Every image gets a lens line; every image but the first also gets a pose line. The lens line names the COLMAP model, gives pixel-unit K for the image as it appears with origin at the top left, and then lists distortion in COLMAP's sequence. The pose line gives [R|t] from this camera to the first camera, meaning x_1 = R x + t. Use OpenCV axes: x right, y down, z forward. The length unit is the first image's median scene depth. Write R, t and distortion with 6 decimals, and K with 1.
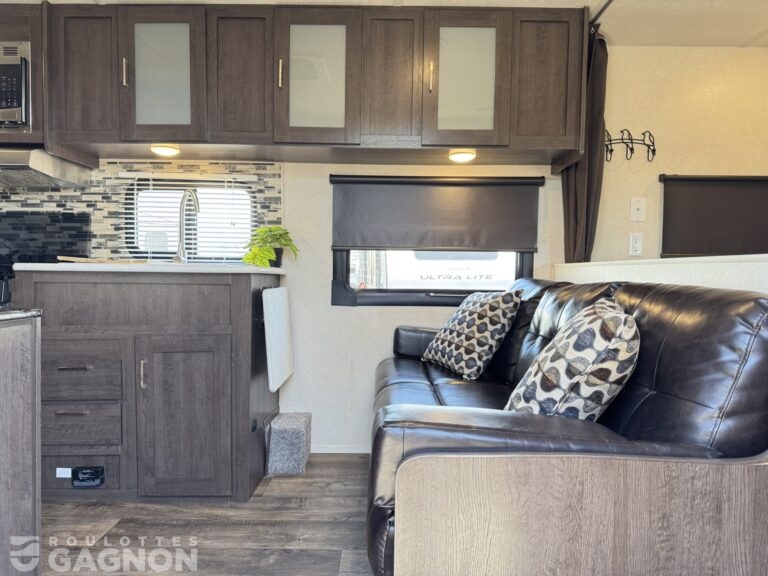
lens RADIAL K [[545.2, 0, 384.0], [0, 545.2, 288.0], [0, 0, 1]] dist [0.005408, -0.003913]
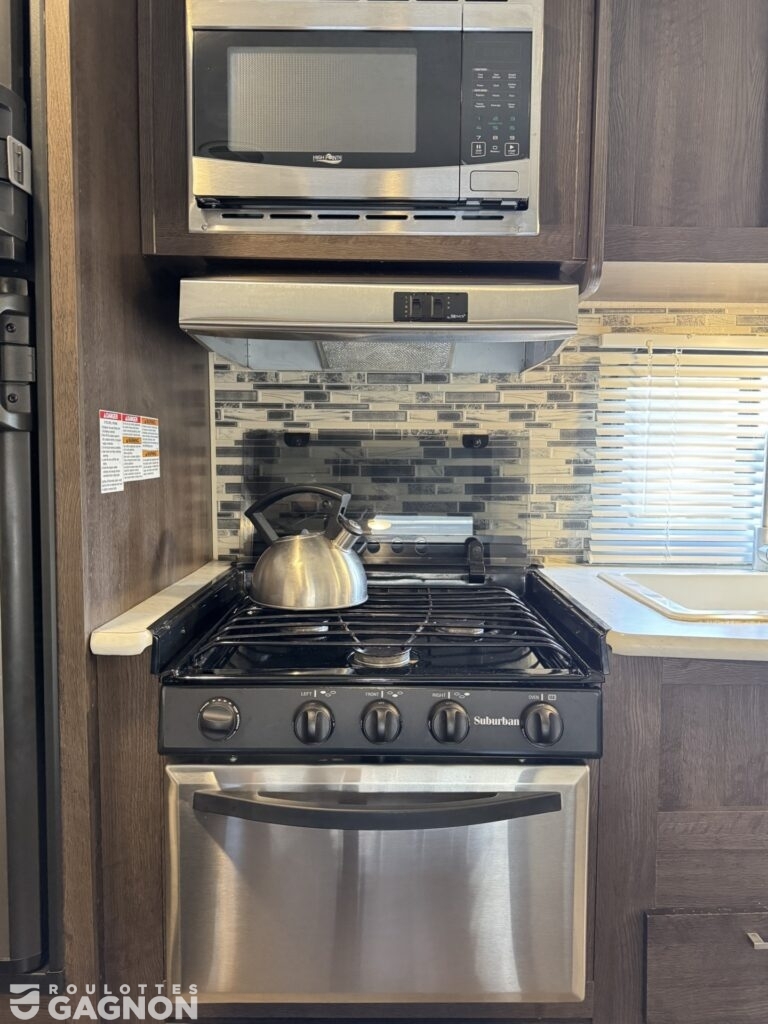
lens RADIAL K [[726.9, 0, 384.0], [0, 726.9, 512.0], [0, 0, 1]] dist [0.005408, -0.003913]
pose [[0.999863, -0.002653, -0.016330, -0.632755], [0.003798, 0.997505, 0.070488, -0.117329], [0.016103, -0.070541, 0.997379, 0.438073]]
